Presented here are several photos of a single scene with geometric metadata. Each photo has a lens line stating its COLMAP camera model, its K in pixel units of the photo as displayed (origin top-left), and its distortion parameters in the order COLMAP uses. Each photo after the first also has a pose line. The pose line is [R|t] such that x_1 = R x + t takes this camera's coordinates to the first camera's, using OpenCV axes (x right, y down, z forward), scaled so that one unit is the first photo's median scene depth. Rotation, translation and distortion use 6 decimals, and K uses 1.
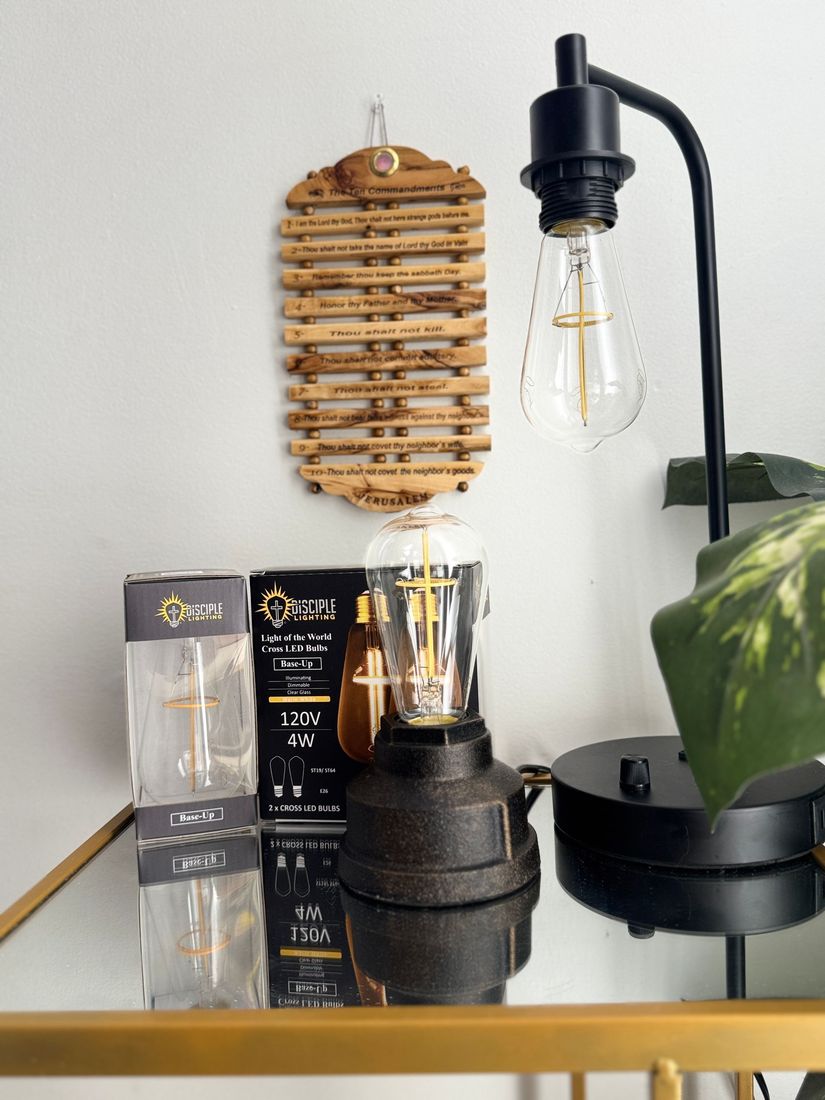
lens RADIAL K [[891.3, 0, 391.2], [0, 891.3, 567.9], [0, 0, 1]] dist [0.070603, -0.000929]
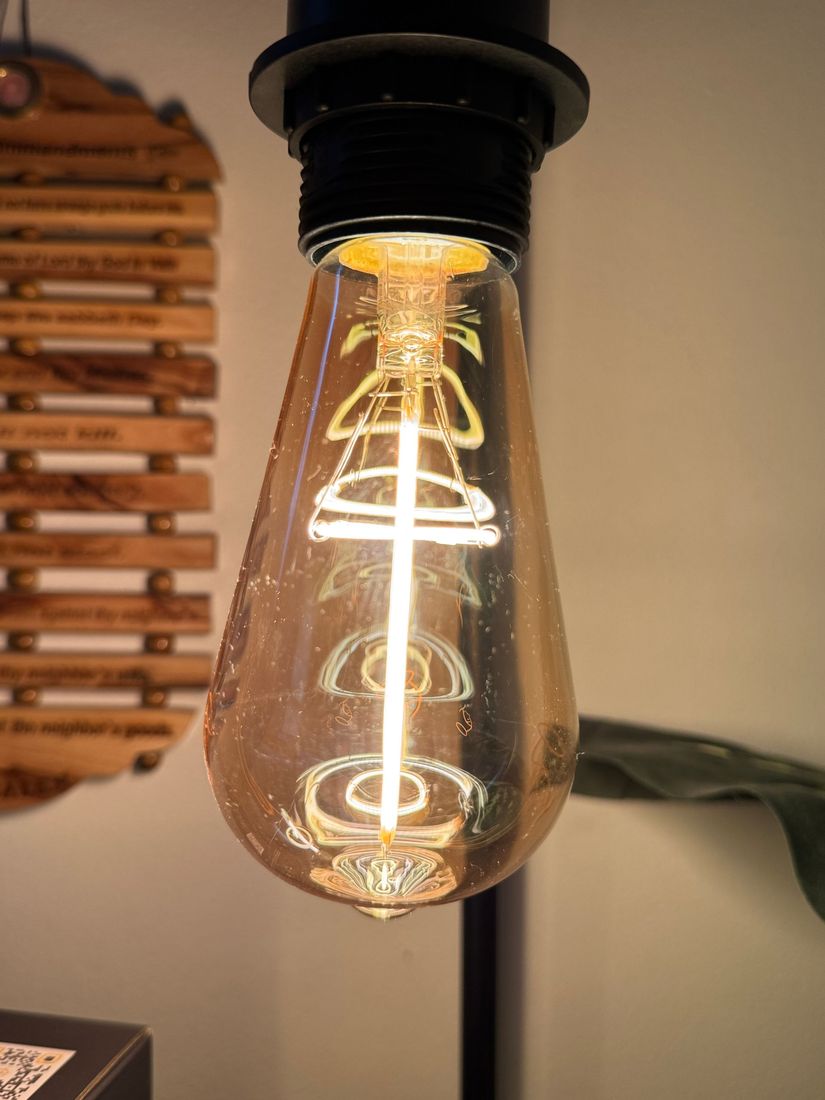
lens RADIAL K [[949.3, 0, 415.4], [0, 949.3, 570.2], [0, 0, 1]] dist [0.000949, -0.000248]
pose [[0.982113, 0.053058, 0.180663, 0.126073], [-0.044821, 0.997774, -0.049377, -0.177909], [-0.182881, 0.040396, 0.982305, 0.478444]]
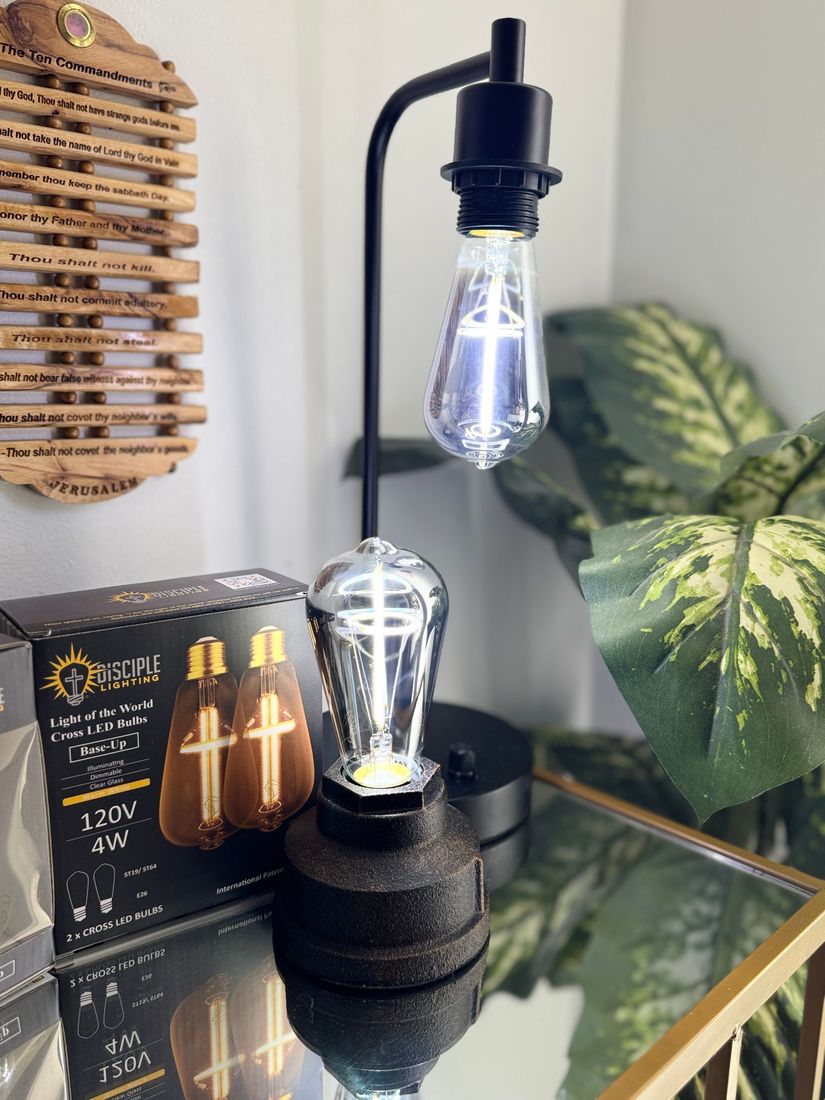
lens RADIAL K [[908.0, 0, 412.5], [0, 908.0, 550.0], [0, 0, 1]] dist [-0.004099, -0.014965]
pose [[0.693881, -0.094247, 0.713896, -0.376824], [-0.000305, 0.991359, 0.131174, -0.127801], [-0.720090, -0.091237, 0.687856, 0.267819]]
